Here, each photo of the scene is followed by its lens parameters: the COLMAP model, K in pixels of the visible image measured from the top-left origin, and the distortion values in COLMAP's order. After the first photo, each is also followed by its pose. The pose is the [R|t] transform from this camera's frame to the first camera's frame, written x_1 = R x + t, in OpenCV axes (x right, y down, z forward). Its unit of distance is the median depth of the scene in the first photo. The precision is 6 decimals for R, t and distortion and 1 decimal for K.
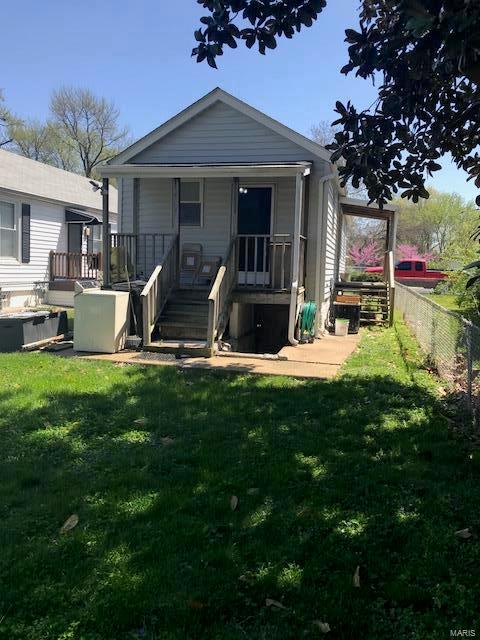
lens RADIAL K [[528.3, 0, 238.2], [0, 528.3, 320.0], [0, 0, 1]] dist [0.038803, -0.043142]
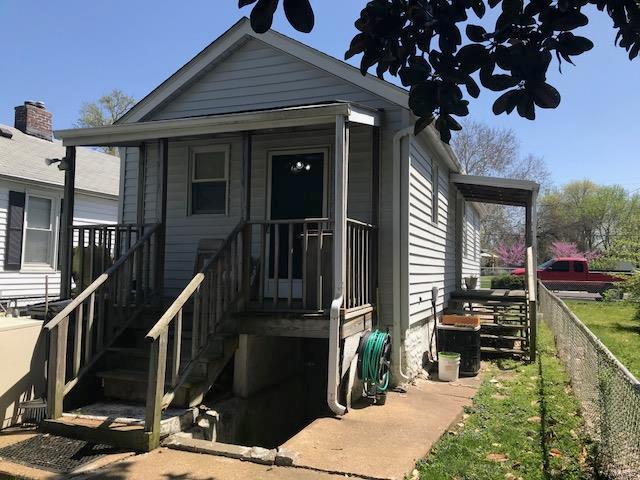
lens RADIAL K [[528.3, 0, 322.4], [0, 528.3, 236.8], [0, 0, 1]] dist [0.038803, -0.043142]
pose [[0.991661, -0.021616, -0.127050, 0.142053], [0.000872, 0.986936, -0.161108, -0.039835], [0.128873, 0.159654, 0.978725, 0.369587]]
